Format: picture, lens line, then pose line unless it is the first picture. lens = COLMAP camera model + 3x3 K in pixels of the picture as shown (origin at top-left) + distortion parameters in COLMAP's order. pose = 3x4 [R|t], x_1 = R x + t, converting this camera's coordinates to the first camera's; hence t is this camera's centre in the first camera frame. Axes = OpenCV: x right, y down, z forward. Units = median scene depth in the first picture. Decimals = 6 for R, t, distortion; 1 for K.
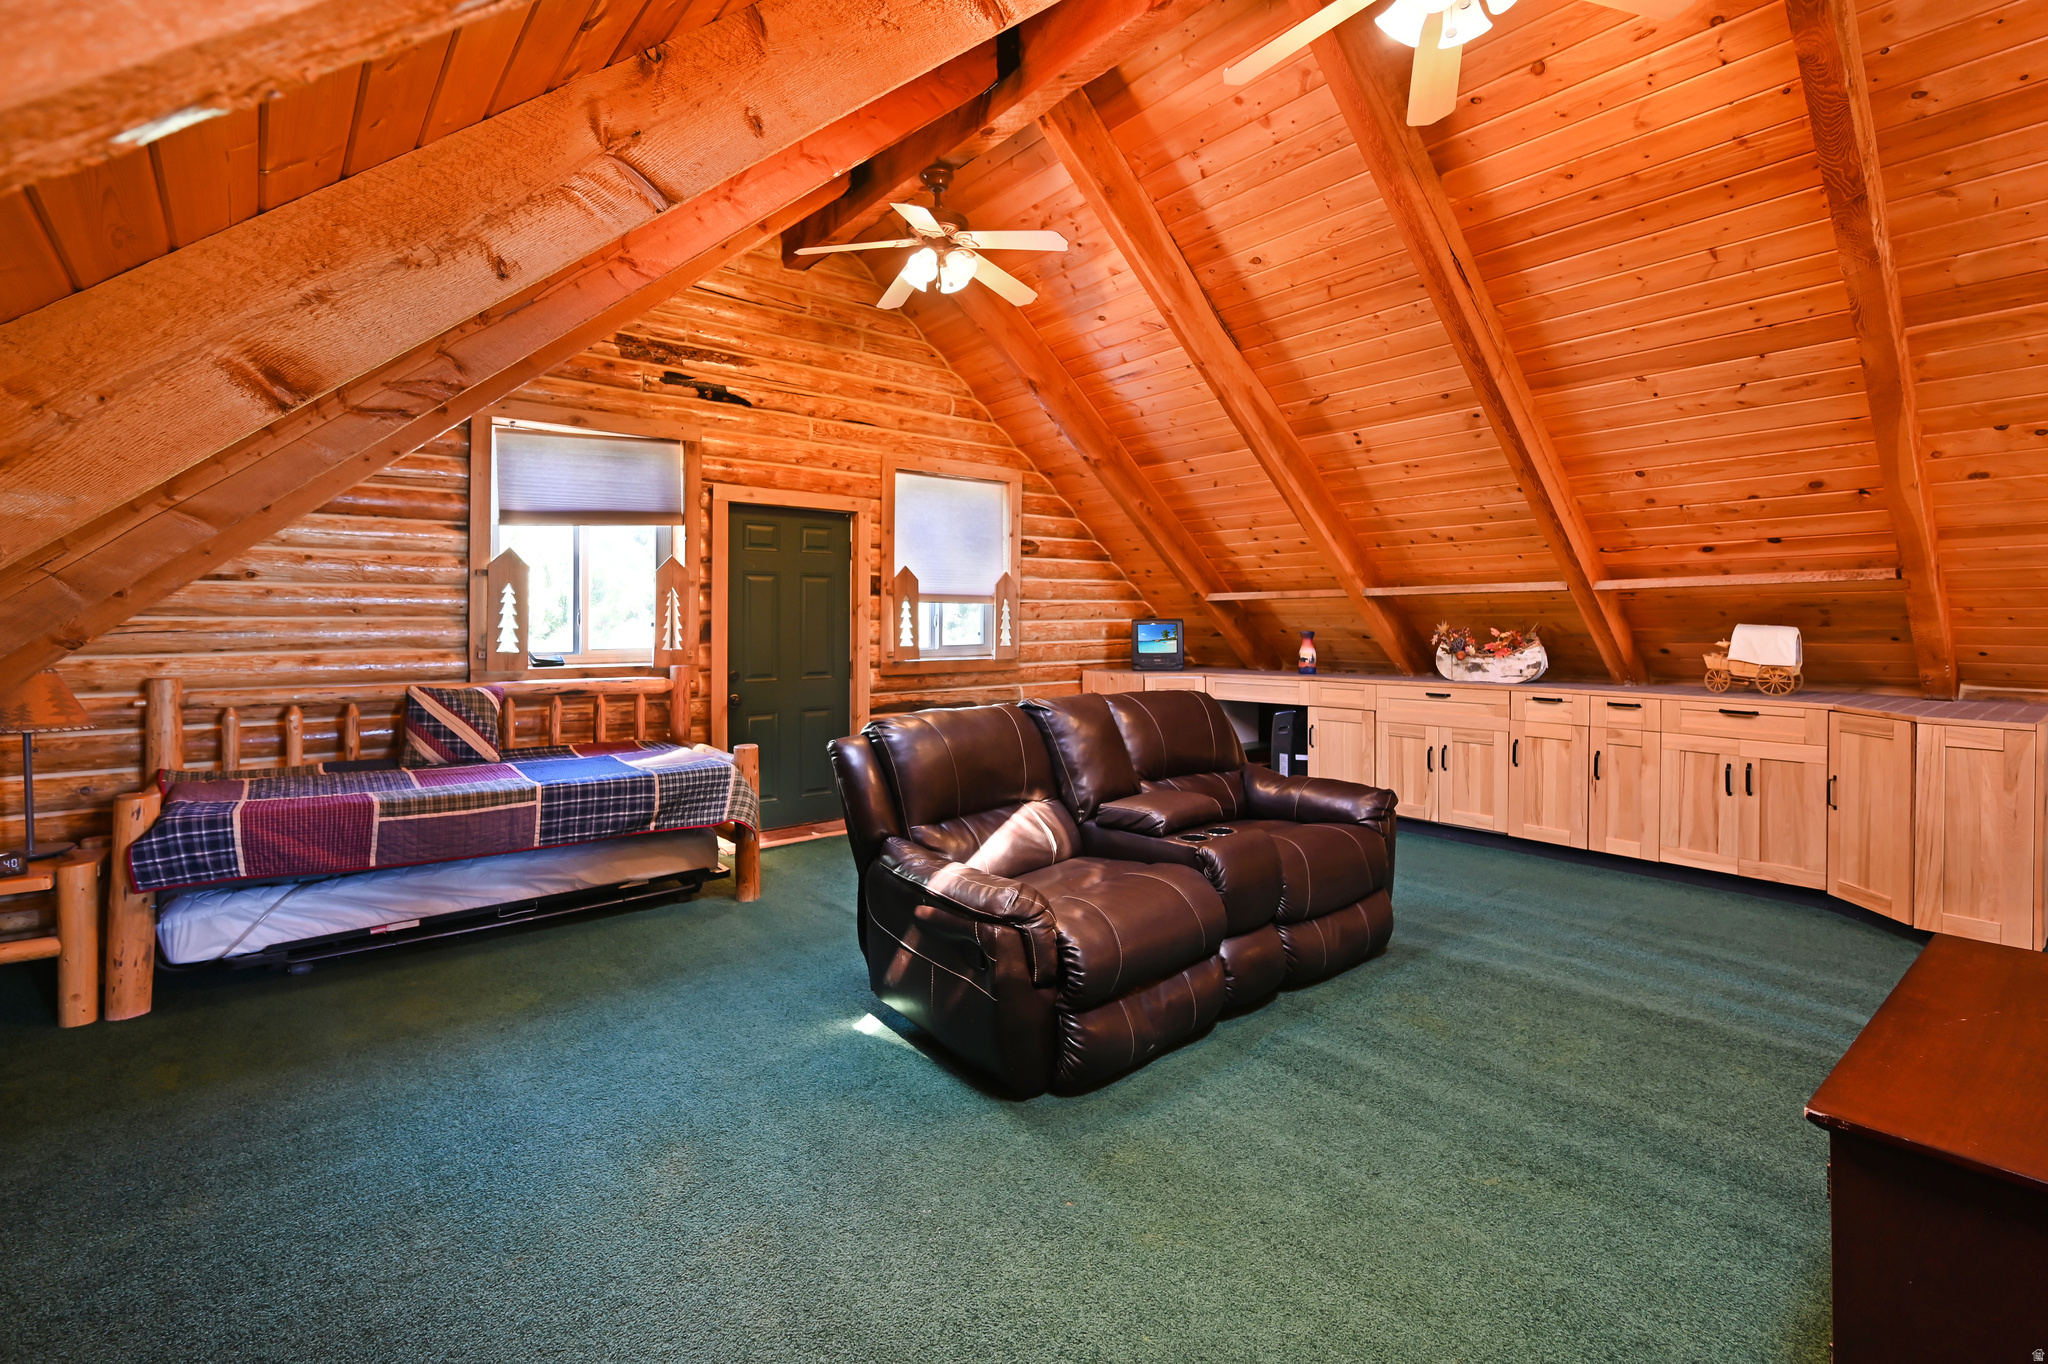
lens RADIAL K [[932.4, 0, 1023.5], [0, 932.4, 630.8], [0, 0, 1]] dist [0.000469, 0.000028]
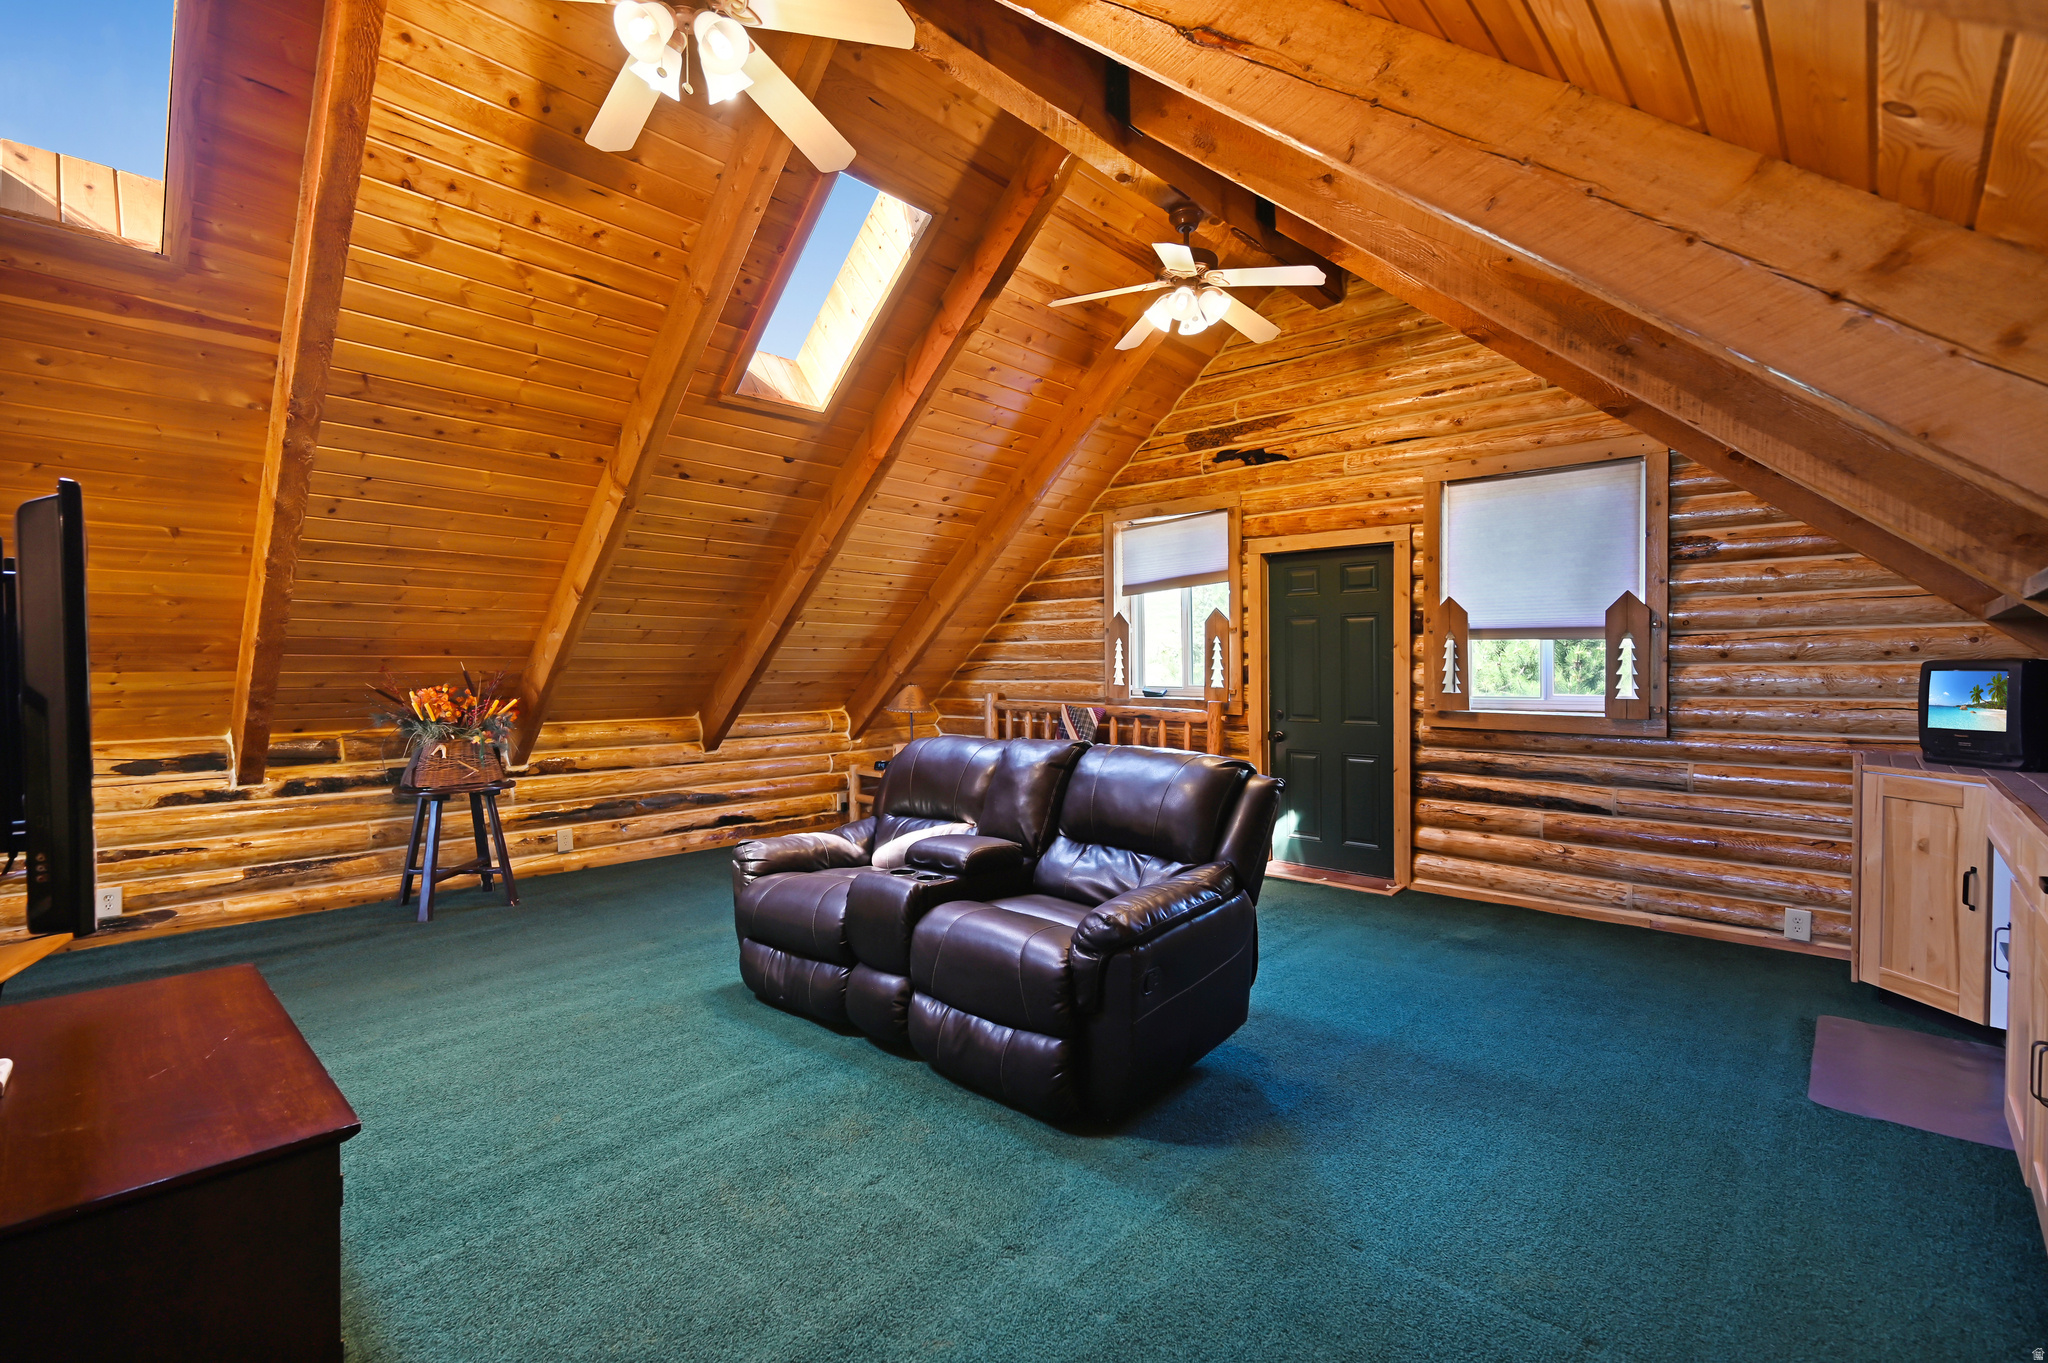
lens RADIAL K [[924.7, 0, 1023.6], [0, 924.7, 658.5], [0, 0, 1]] dist [0.001466, 0.000122]
pose [[0.135222, -0.005278, -0.990801, 0.733143], [-0.013079, 0.999889, -0.007111, -0.004244], [0.990729, 0.013920, 0.135138, 0.587264]]
